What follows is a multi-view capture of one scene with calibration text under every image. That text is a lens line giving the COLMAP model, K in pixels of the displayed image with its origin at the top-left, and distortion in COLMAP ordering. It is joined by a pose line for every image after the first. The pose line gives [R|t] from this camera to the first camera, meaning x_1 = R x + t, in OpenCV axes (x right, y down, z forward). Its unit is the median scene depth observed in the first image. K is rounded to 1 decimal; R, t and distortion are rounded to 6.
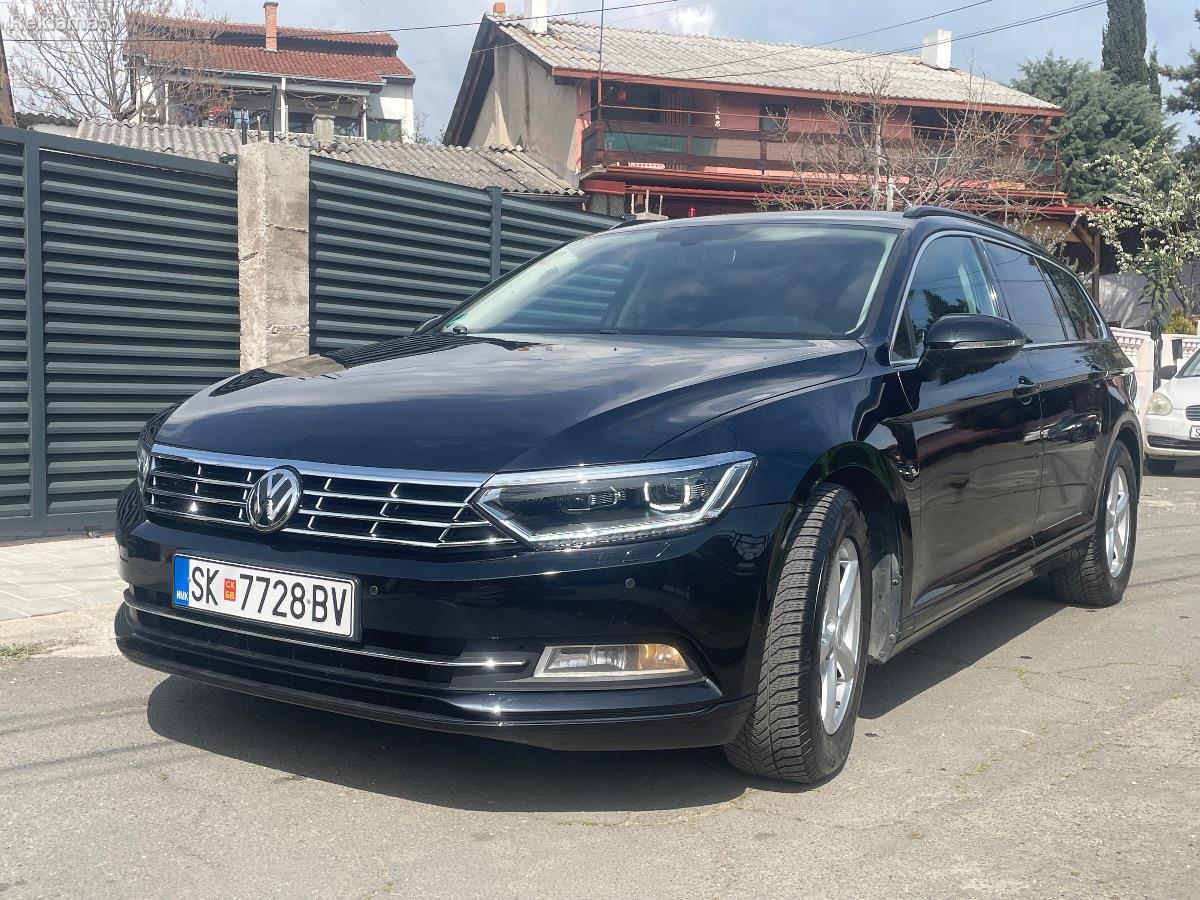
lens RADIAL K [[1312.3, 0, 601.5], [0, 1312.3, 446.0], [0, 0, 1]] dist [0.106666, 0.000000]
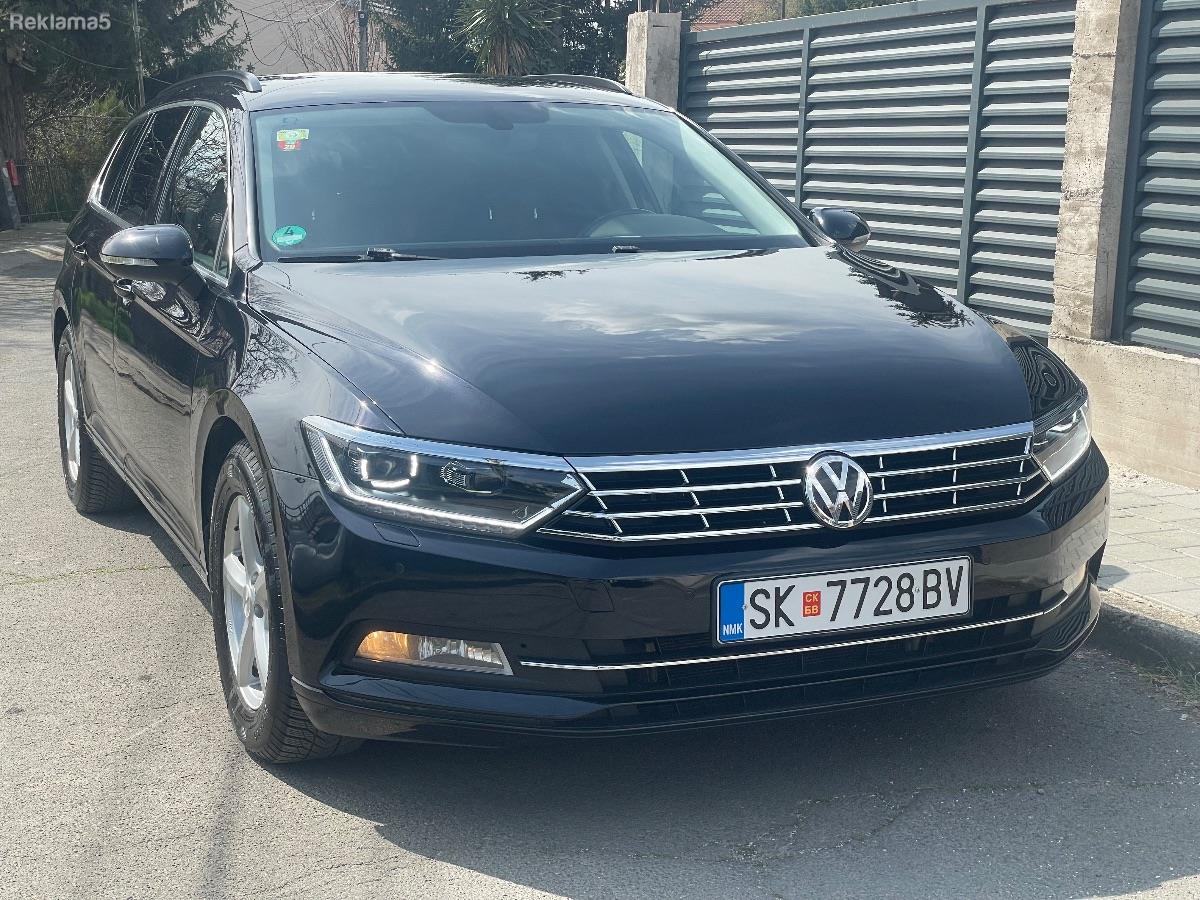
lens RADIAL K [[1796.9, 0, 597.0], [0, 1796.9, 449.6], [0, 0, 1]] dist [0.133856, 0.000000]
pose [[0.553506, -0.169504, 0.815414, -1.324938], [0.076805, 0.985287, 0.152681, -0.183713], [-0.829296, -0.021882, 0.558380, 0.474745]]
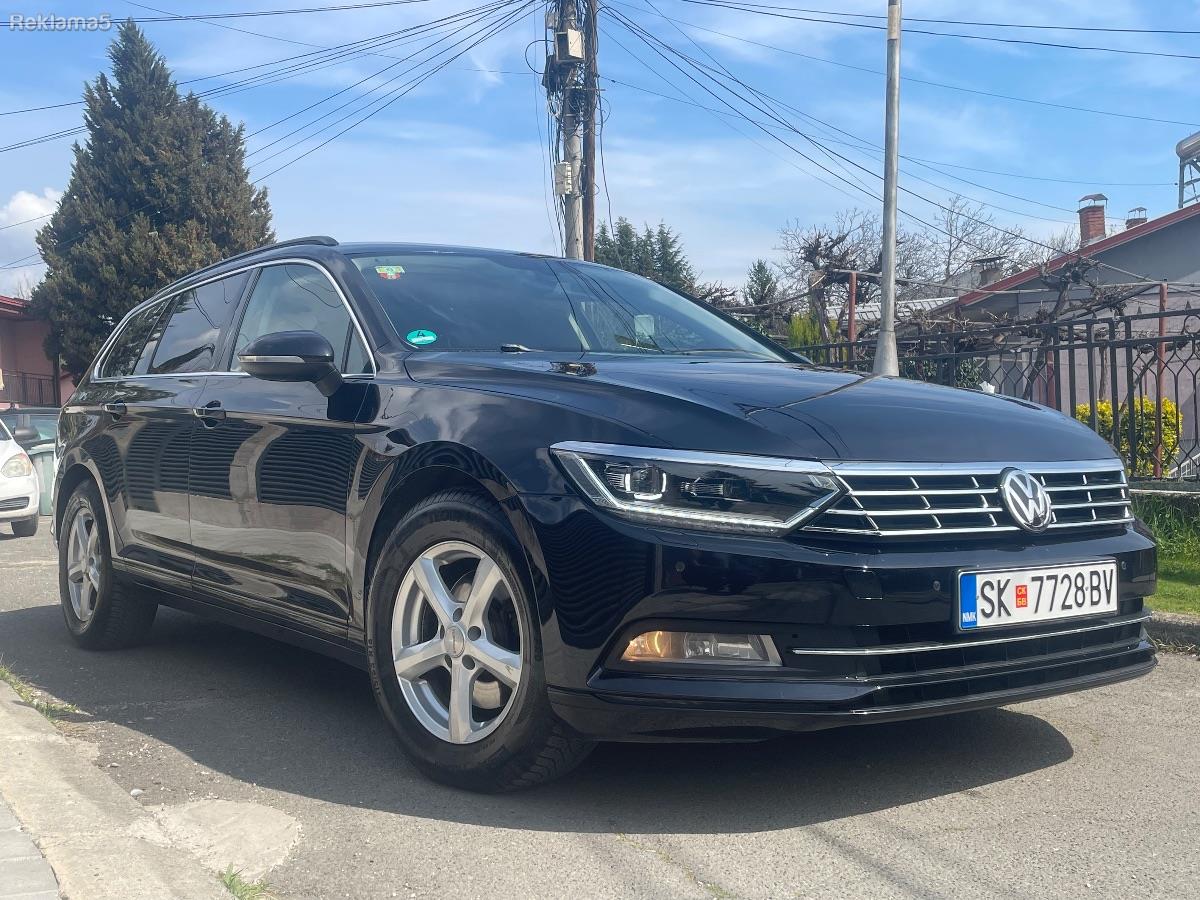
lens RADIAL K [[1312.3, 0, 598.4], [0, 1312.3, 456.4], [0, 0, 1]] dist [0.106666, 0.000000]
pose [[0.346303, -0.030880, 0.937614, -1.325988], [0.078549, 0.996903, 0.003821, -0.022118], [-0.934829, 0.072325, 0.347656, 0.965744]]
